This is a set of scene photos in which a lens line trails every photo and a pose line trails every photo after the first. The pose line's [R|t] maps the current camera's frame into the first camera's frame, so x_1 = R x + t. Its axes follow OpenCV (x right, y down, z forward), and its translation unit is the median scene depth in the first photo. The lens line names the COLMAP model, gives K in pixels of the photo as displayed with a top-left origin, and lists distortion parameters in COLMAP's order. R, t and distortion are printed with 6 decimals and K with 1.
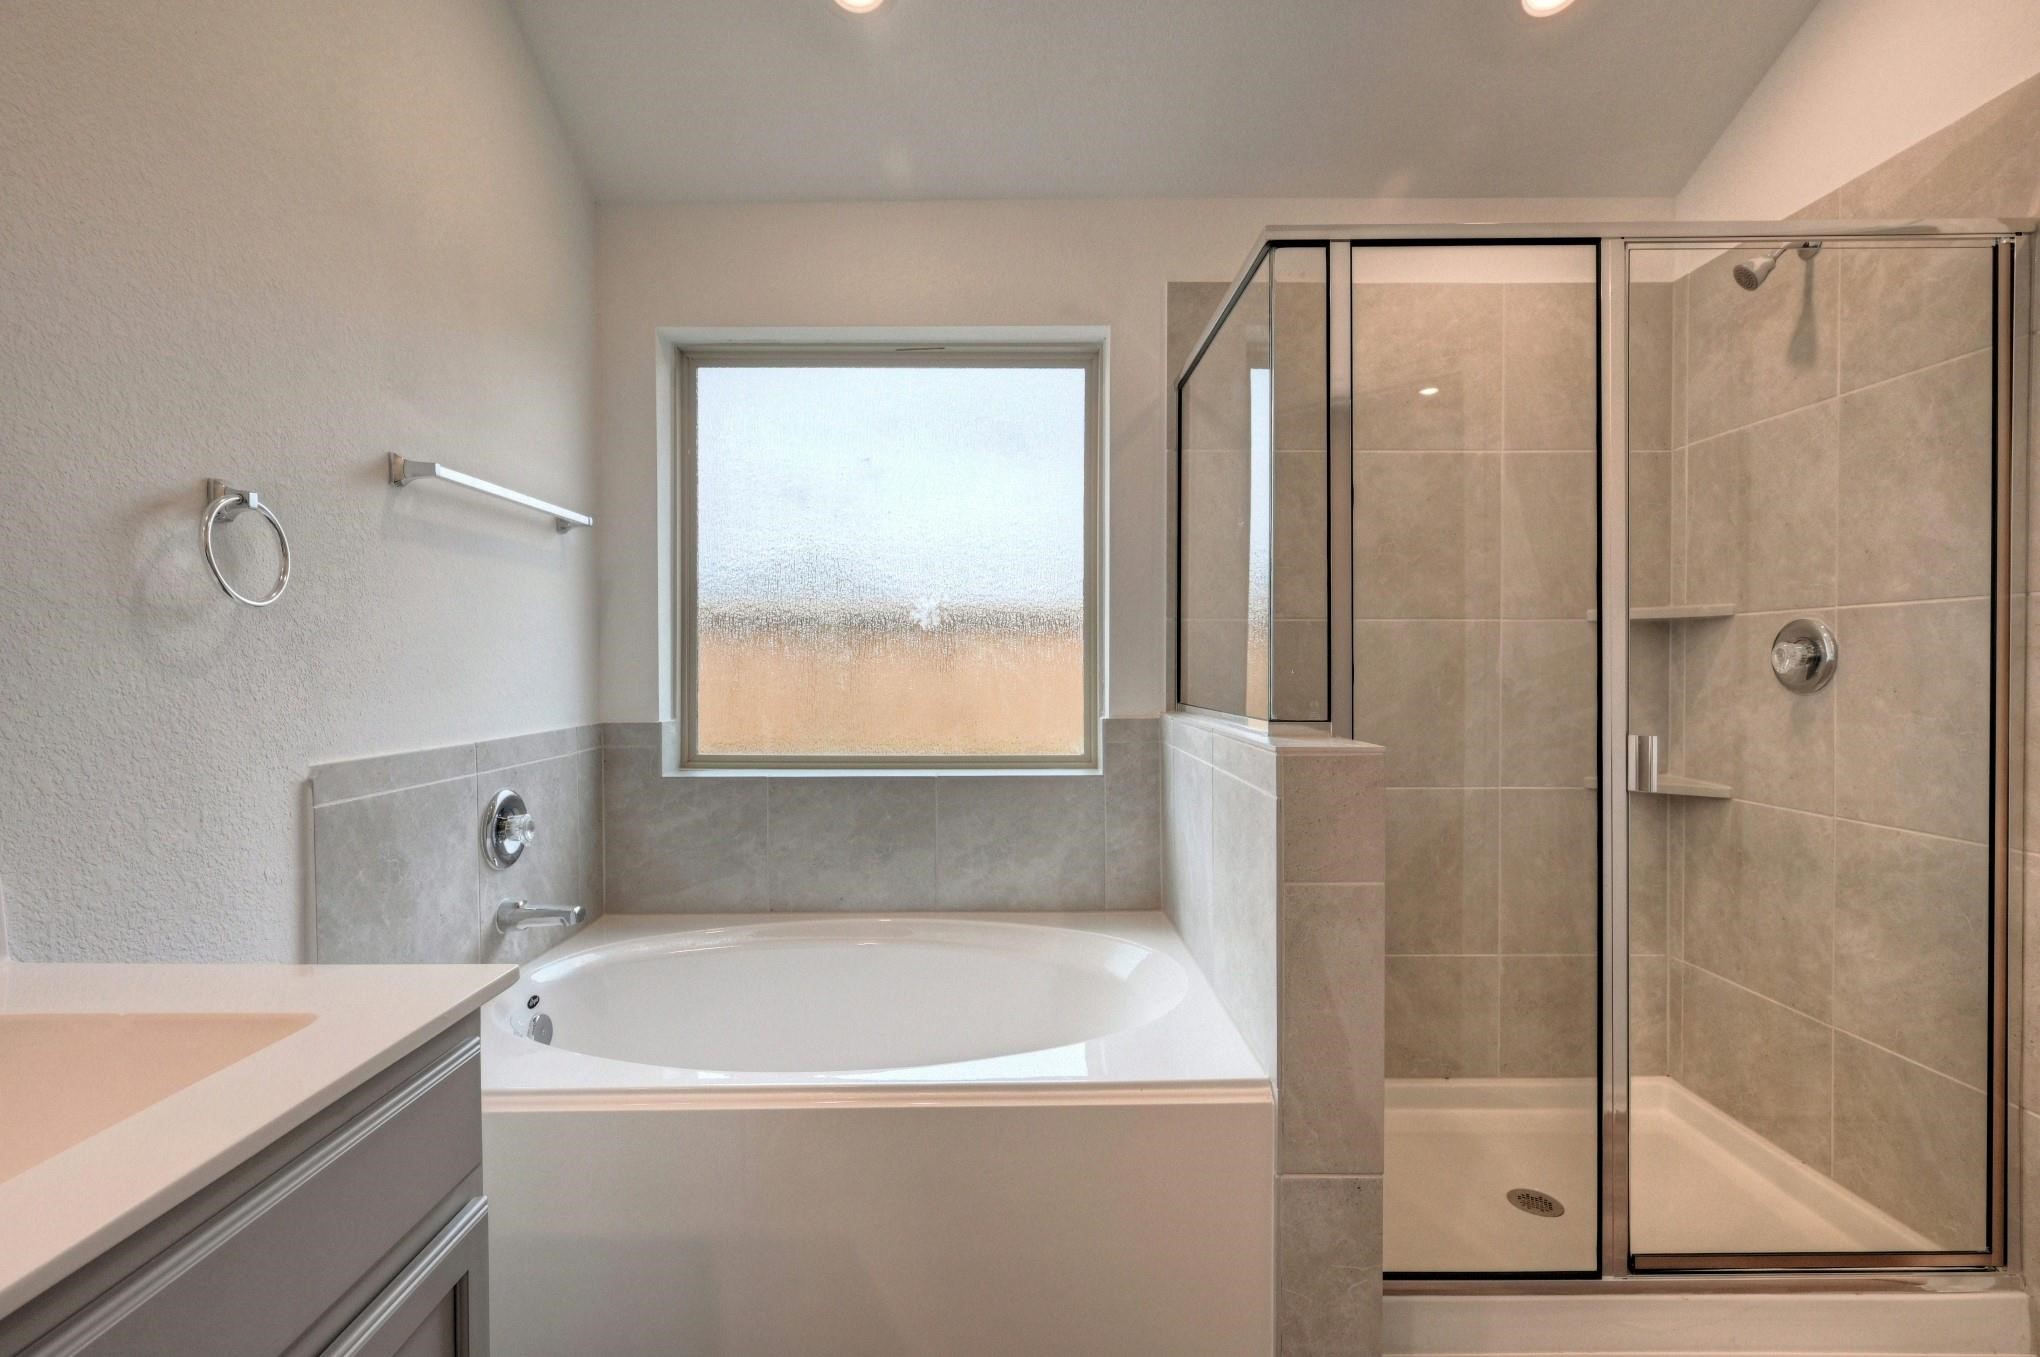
lens RADIAL K [[955.5, 0, 1020.0], [0, 955.5, 678.5], [0, 0, 1]] dist [-0.000251, 0.000016]
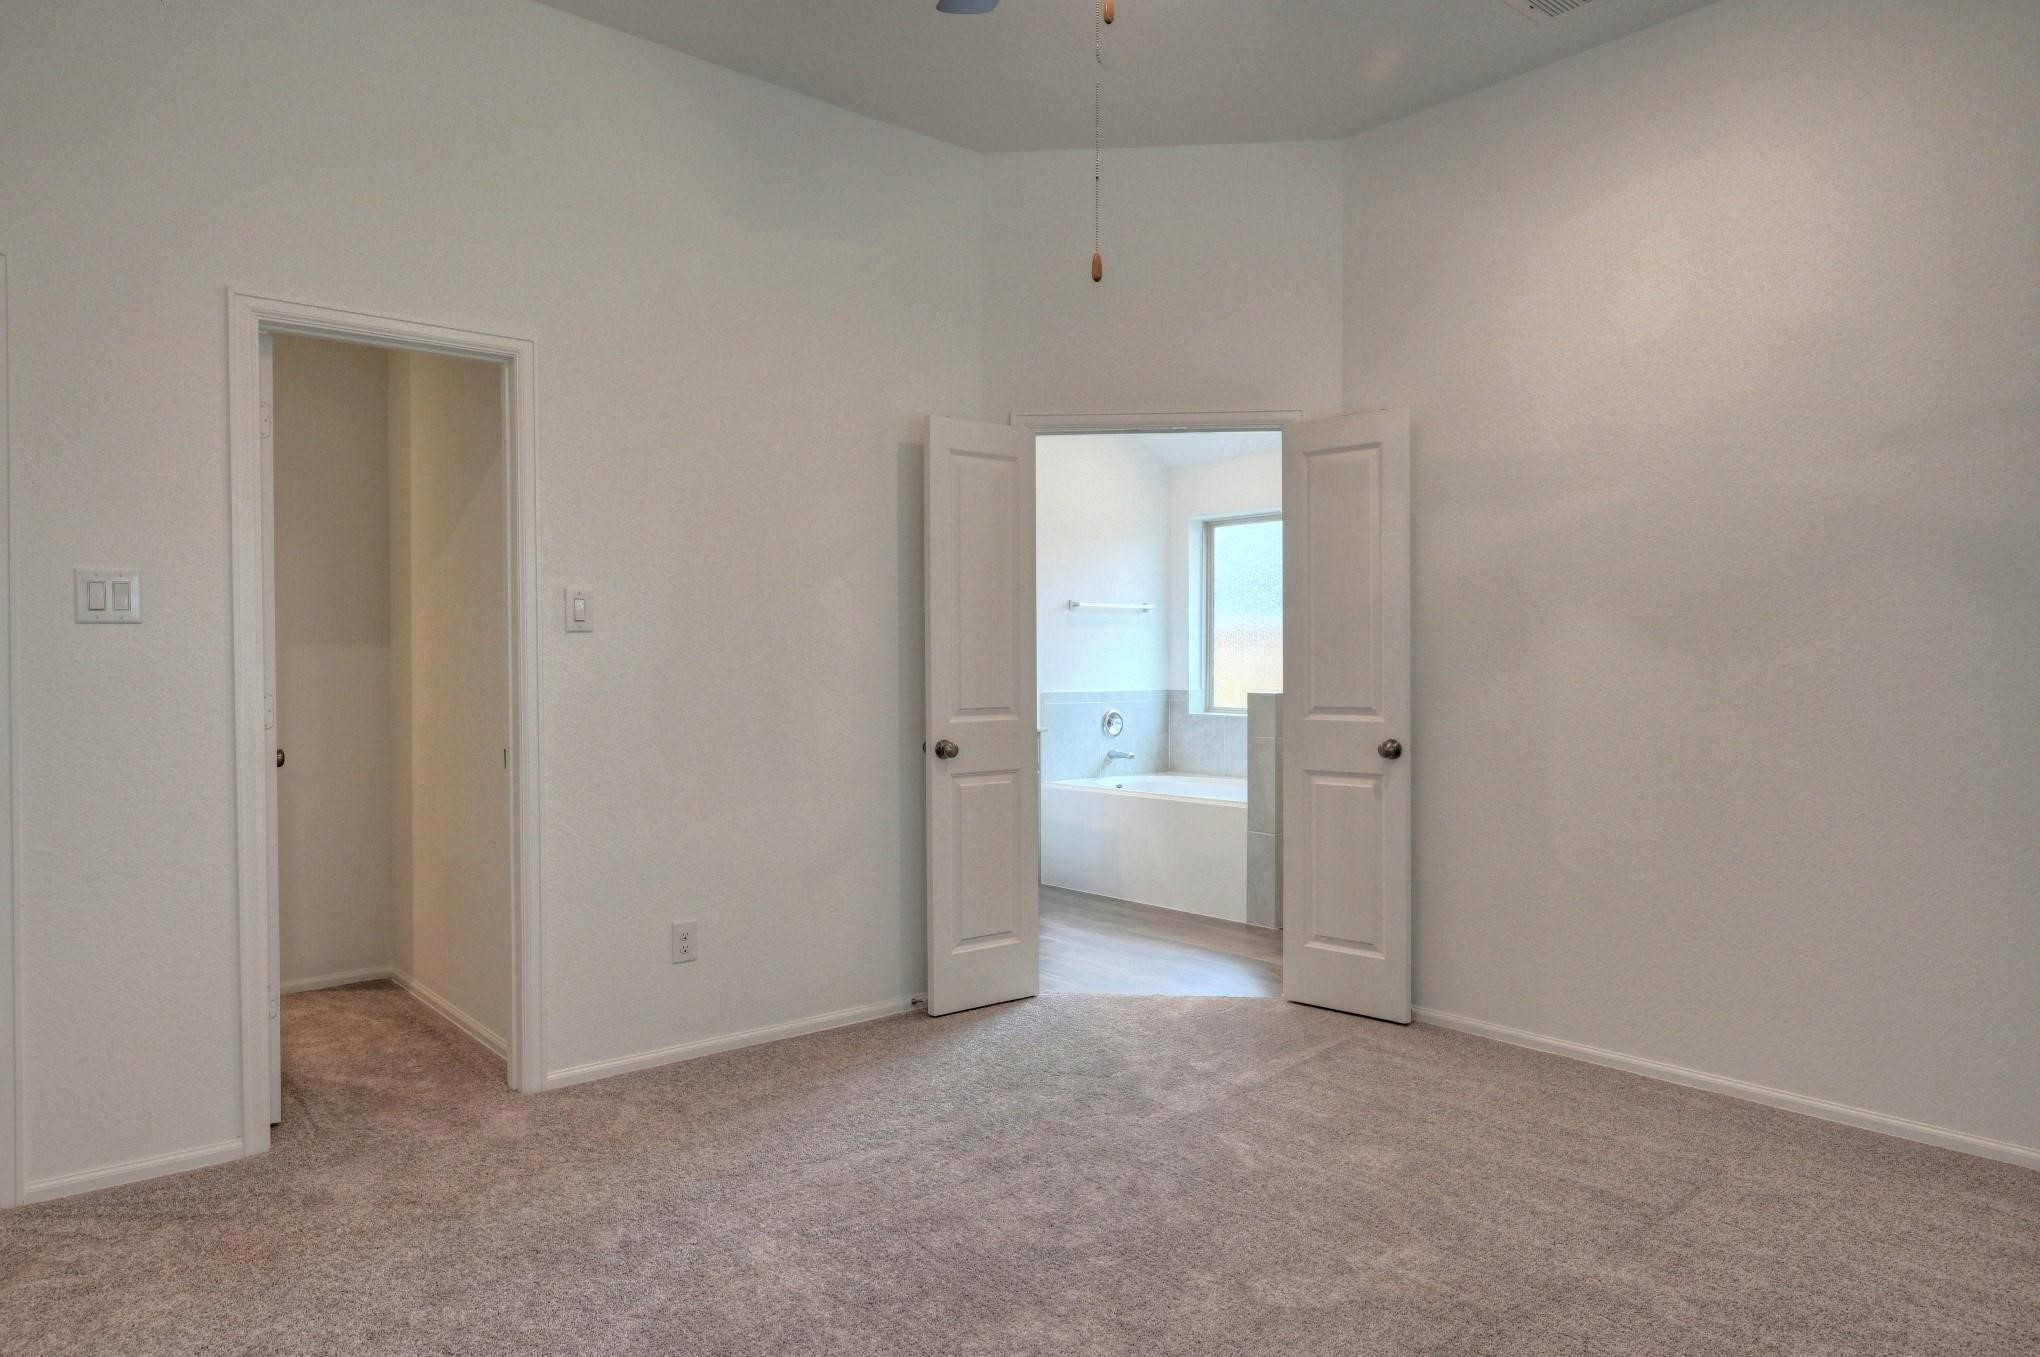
lens RADIAL K [[1222.2, 0, 1020.0], [0, 1222.2, 678.5], [0, 0, 1]] dist [-0.005593, -0.001689]
pose [[0.651388, 0.013186, -0.758631, 1.766644], [-0.016272, 0.999862, 0.003407, 0.016186], [0.758571, 0.010125, 0.651512, -1.358423]]
